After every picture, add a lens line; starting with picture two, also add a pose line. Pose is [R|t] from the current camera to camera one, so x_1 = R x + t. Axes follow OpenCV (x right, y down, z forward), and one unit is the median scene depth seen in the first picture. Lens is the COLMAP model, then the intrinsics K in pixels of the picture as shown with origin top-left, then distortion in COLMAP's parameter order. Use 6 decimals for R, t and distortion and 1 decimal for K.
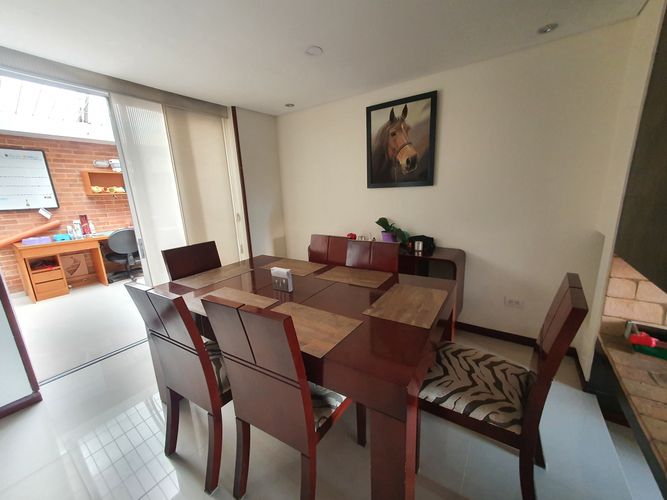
lens RADIAL K [[263.3, 0, 336.4], [0, 263.3, 250.9], [0, 0, 1]] dist [0.010528, 0.000433]
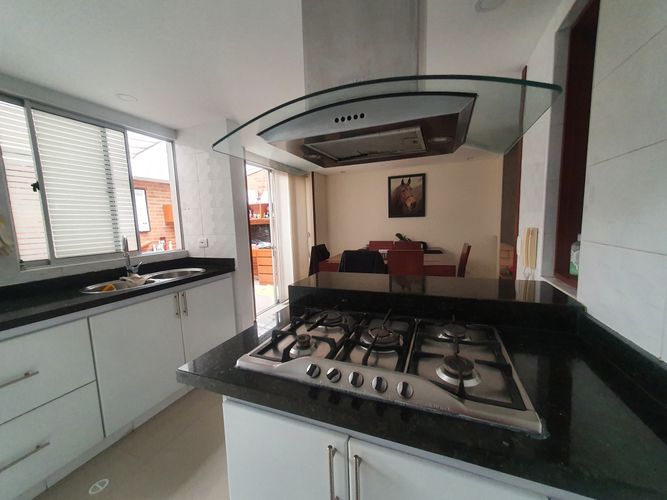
lens RADIAL K [[263.3, 0, 334.6], [0, 263.3, 250.1], [0, 0, 1]] dist [0.010528, 0.000433]
pose [[0.977461, -0.017167, 0.210416, -0.460373], [0.042237, 0.992440, -0.115236, 0.131468], [-0.206847, 0.121526, 0.970796, -0.489340]]
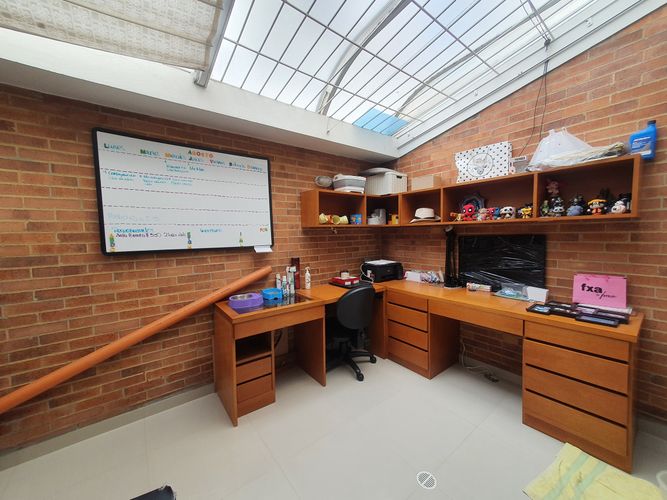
lens RADIAL K [[263.3, 0, 335.1], [0, 263.3, 249.4], [0, 0, 1]] dist [0.010528, 0.000433]
pose [[0.952578, 0.039380, -0.301735, -0.771263], [-0.085260, 0.986413, -0.140427, -0.085936], [0.292106, 0.159494, 0.942993, 0.495220]]
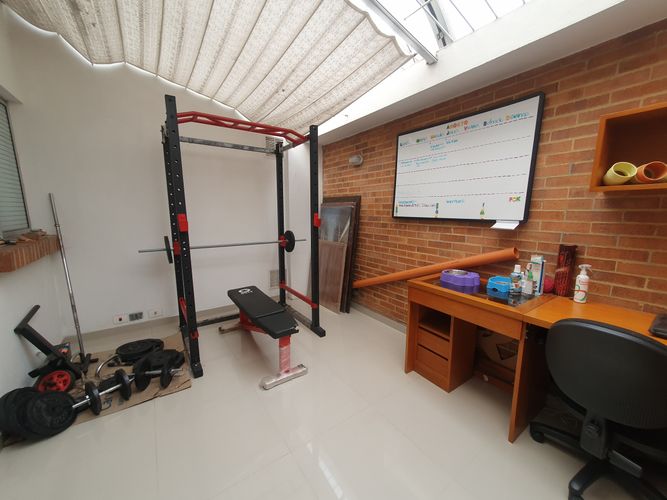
lens RADIAL K [[263.3, 0, 338.6], [0, 263.3, 251.1], [0, 0, 1]] dist [0.010528, 0.000433]
pose [[-0.345168, 0.182200, -0.920686, -0.553274], [-0.202534, 0.943402, 0.262626, -0.183157], [0.916427, 0.277120, -0.288731, 0.923397]]
